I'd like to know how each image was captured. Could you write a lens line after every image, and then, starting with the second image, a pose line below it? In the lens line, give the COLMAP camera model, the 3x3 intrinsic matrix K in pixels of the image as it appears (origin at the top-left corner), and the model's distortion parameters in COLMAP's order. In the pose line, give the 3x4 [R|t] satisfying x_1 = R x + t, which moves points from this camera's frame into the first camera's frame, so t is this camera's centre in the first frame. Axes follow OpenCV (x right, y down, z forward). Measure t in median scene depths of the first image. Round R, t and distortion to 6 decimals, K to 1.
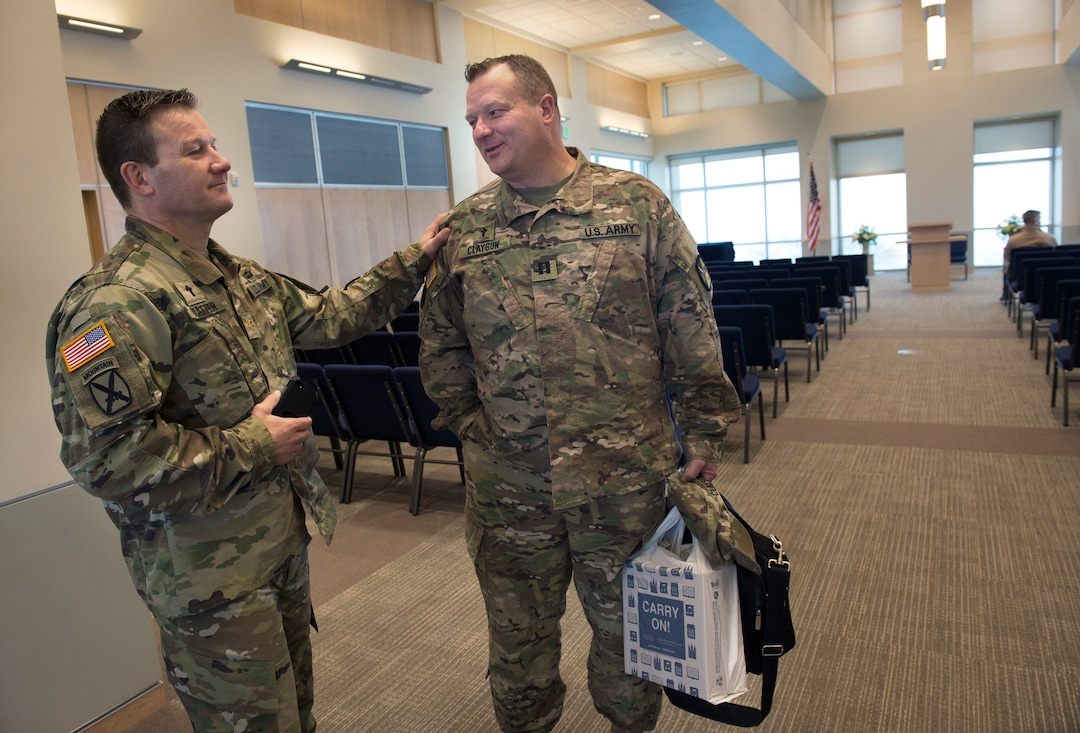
lens RADIAL K [[751.2, 0, 536.1], [0, 751.2, 351.2], [0, 0, 1]] dist [-0.004527, -0.039889]
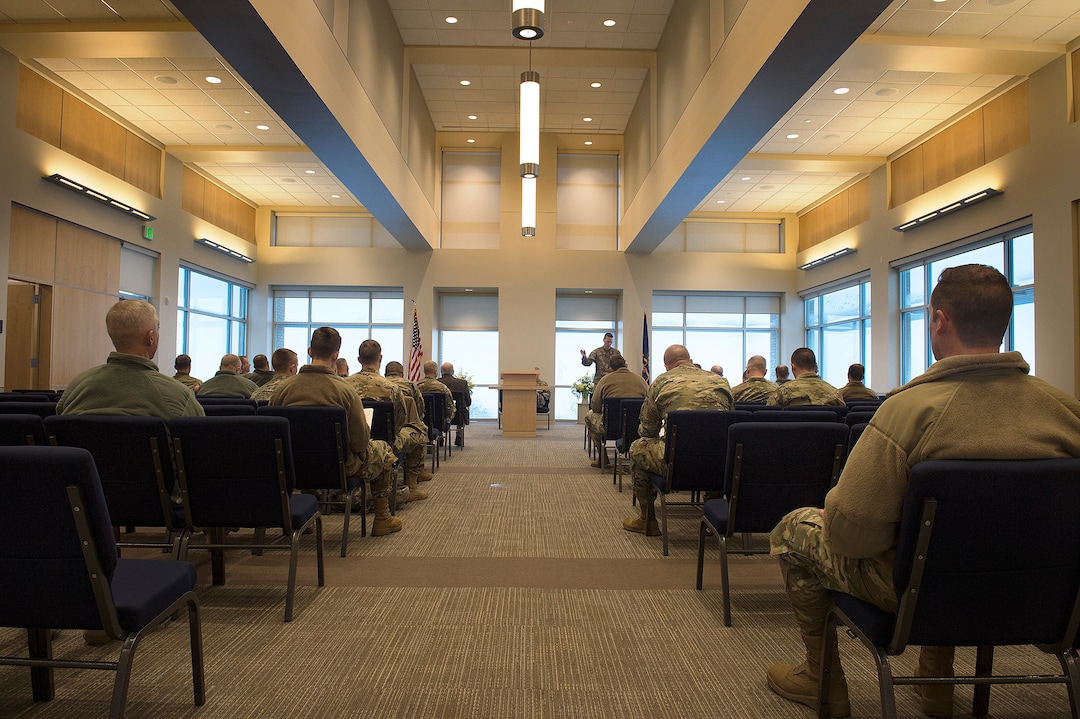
lens RADIAL K [[729.3, 0, 540.0], [0, 729.3, 359.5], [0, 0, 1]] dist [-0.044228, -0.001640]
pose [[0.866730, 0.106804, 0.487208, 0.117232], [-0.007302, 0.979417, -0.201715, 0.041087], [-0.498723, 0.171275, 0.849671, 0.256811]]
